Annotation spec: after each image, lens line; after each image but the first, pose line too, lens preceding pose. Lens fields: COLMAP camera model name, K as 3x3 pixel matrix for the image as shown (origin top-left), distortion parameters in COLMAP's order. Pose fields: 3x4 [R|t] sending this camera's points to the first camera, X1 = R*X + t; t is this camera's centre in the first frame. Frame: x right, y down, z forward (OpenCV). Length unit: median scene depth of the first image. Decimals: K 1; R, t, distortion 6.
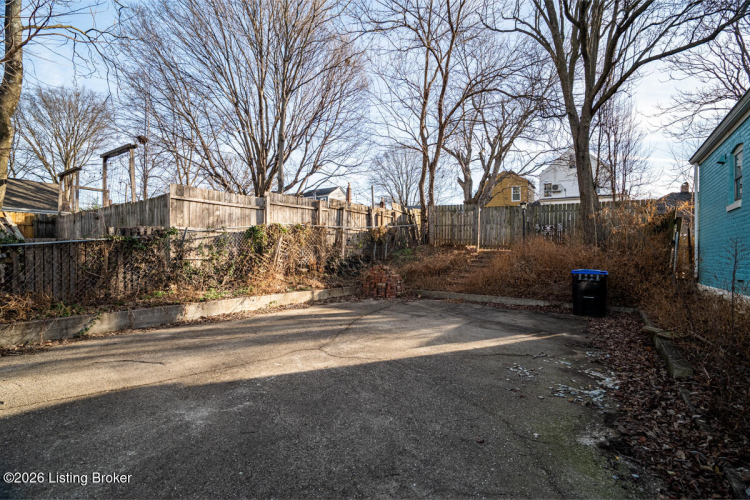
lens RADIAL K [[345.2, 0, 372.8], [0, 345.2, 246.4], [0, 0, 1]] dist [-0.003716, 0.000574]
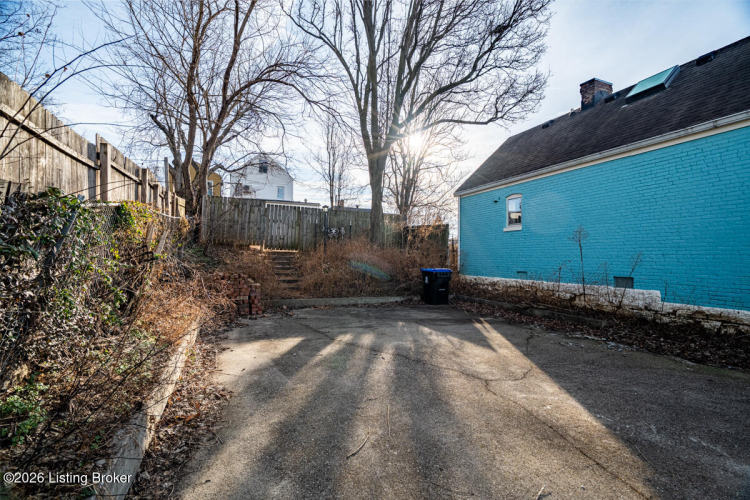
lens RADIAL K [[345.2, 0, 372.8], [0, 345.2, 246.4], [0, 0, 1]] dist [-0.003716, 0.000574]
pose [[0.507488, 0.009704, 0.861604, -0.917757], [-0.018204, 0.999834, -0.000538, -0.013443], [-0.861466, -0.015411, 0.507581, 0.755698]]
